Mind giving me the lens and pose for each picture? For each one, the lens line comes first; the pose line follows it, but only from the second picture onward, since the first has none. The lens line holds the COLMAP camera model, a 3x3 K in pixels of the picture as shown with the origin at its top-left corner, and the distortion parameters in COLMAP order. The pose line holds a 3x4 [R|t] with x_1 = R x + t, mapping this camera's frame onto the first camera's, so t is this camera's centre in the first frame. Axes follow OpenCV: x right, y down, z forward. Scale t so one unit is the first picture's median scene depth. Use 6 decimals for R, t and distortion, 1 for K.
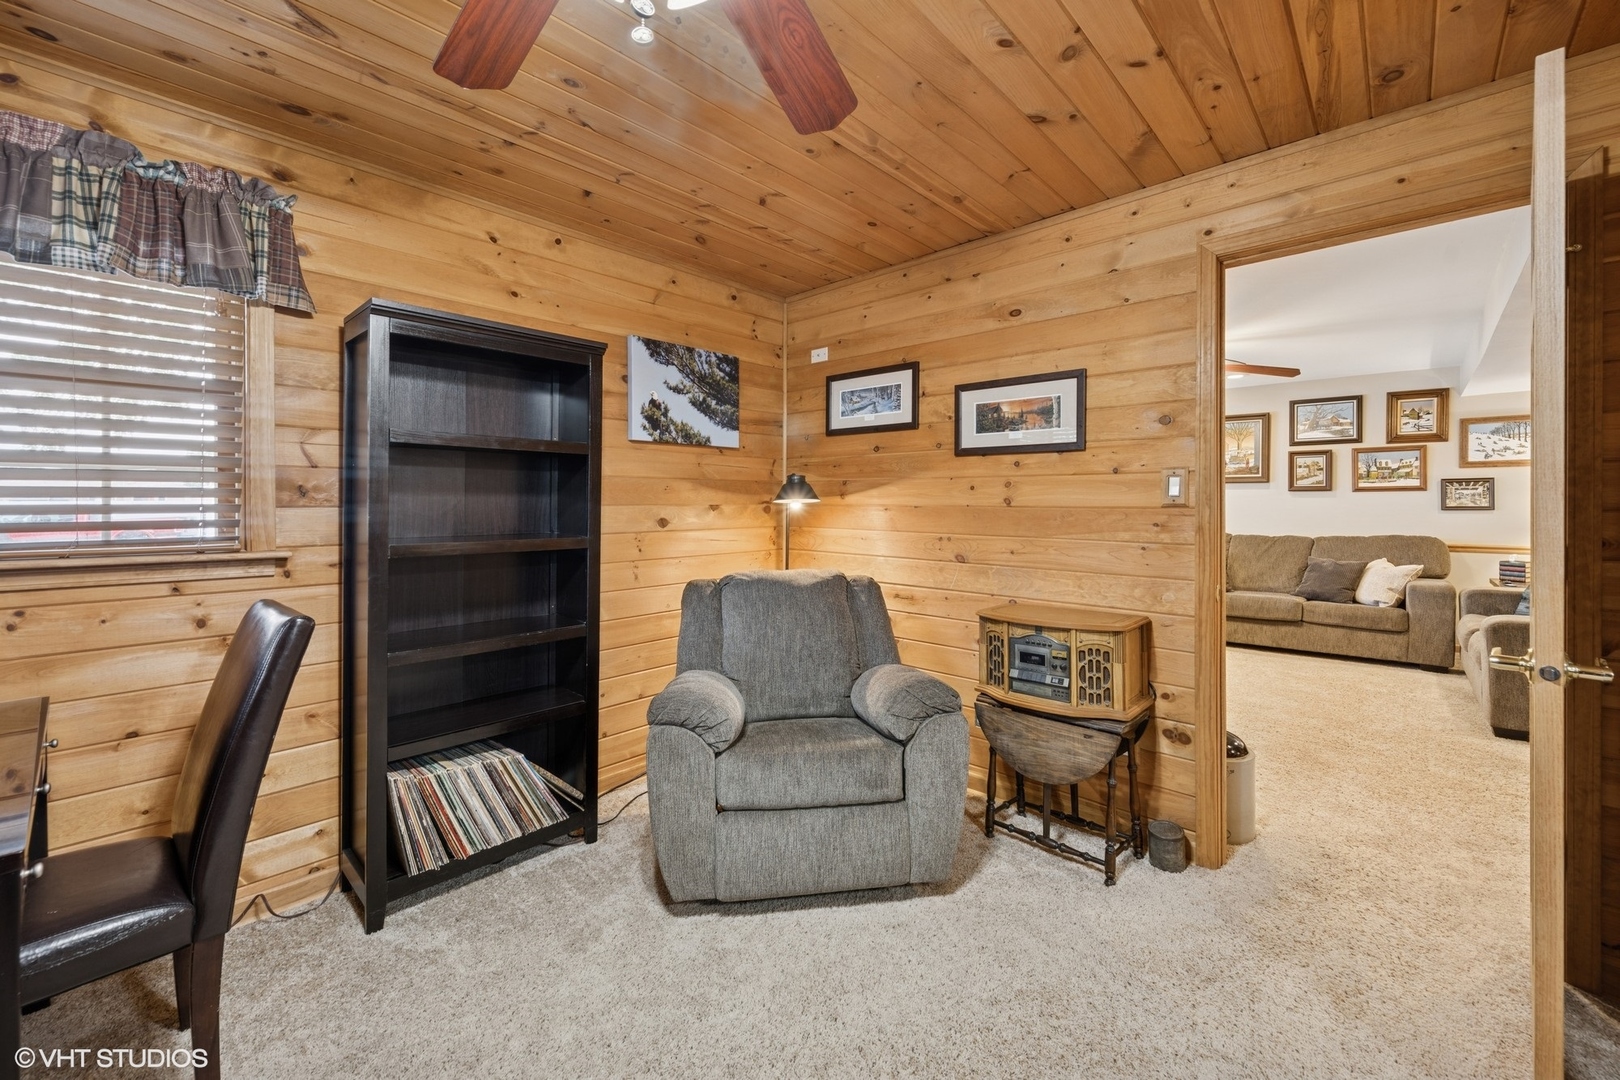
lens RADIAL K [[644.1, 0, 809.6], [0, 644.1, 502.6], [0, 0, 1]] dist [-0.001760, -0.001173]
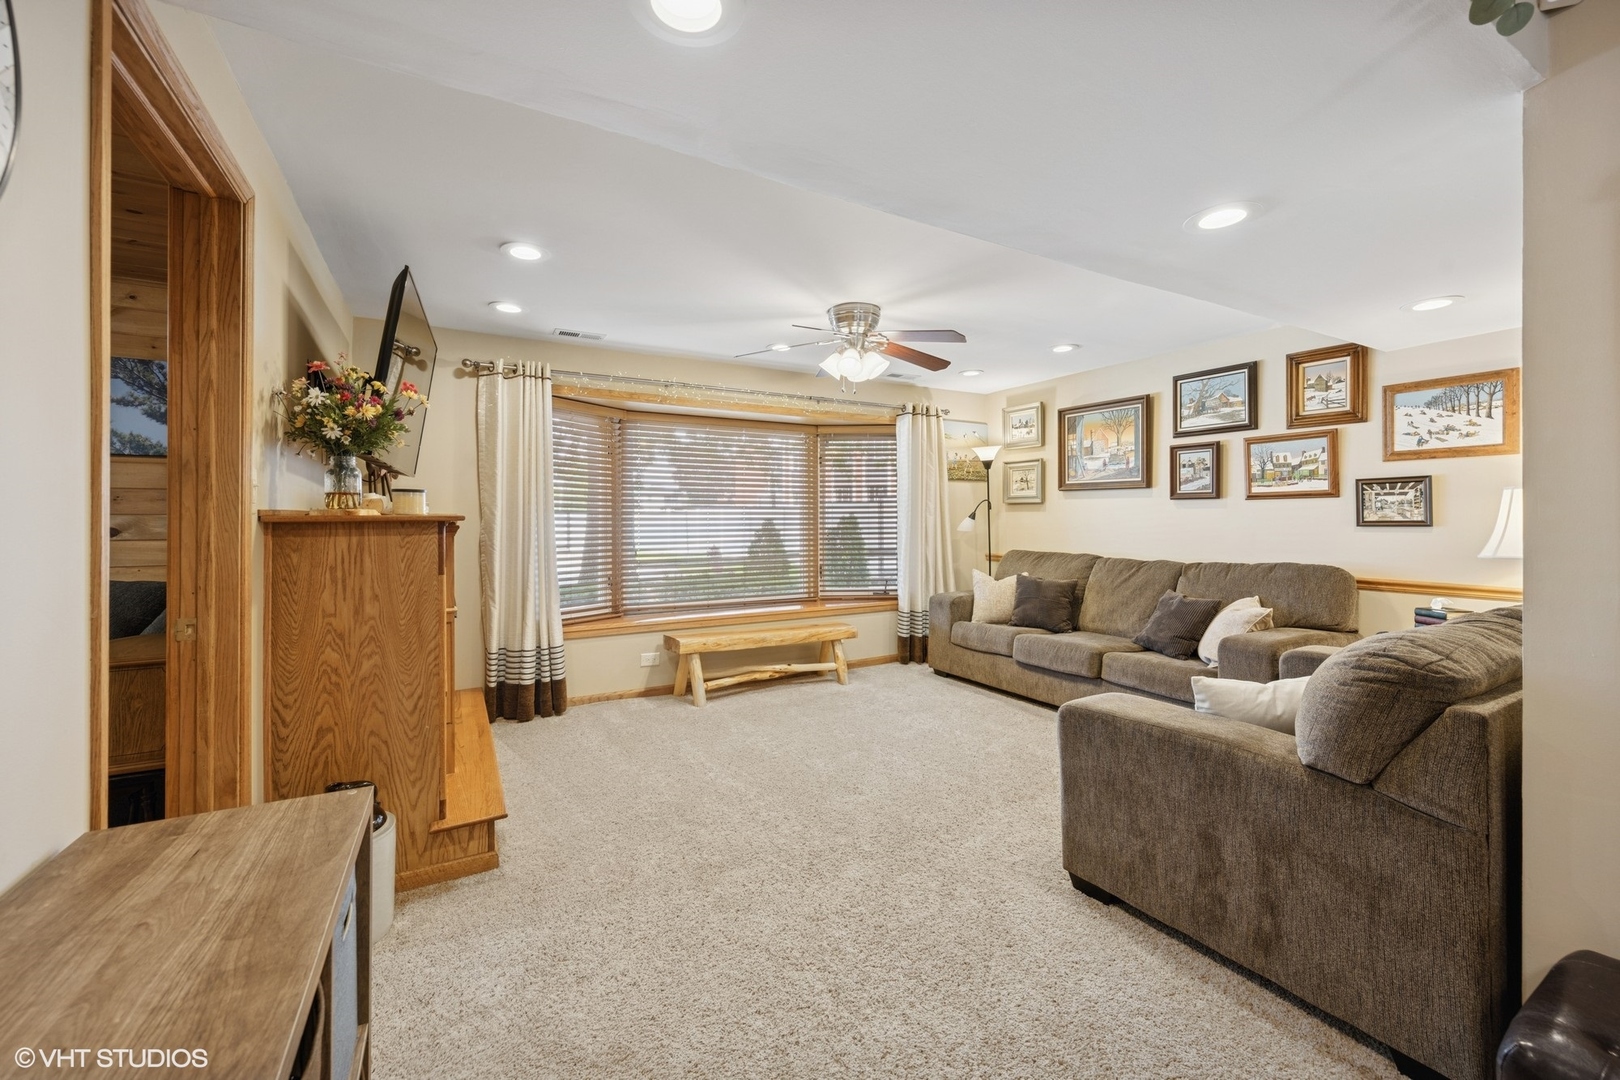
lens RADIAL K [[644.1, 0, 811.3], [0, 644.1, 513.0], [0, 0, 1]] dist [-0.001760, -0.001173]
pose [[0.954109, -0.000588, -0.299458, 0.637488], [-0.001509, 0.999976, -0.006772, 0.003355], [0.299455, 0.006913, 0.954085, 0.199344]]
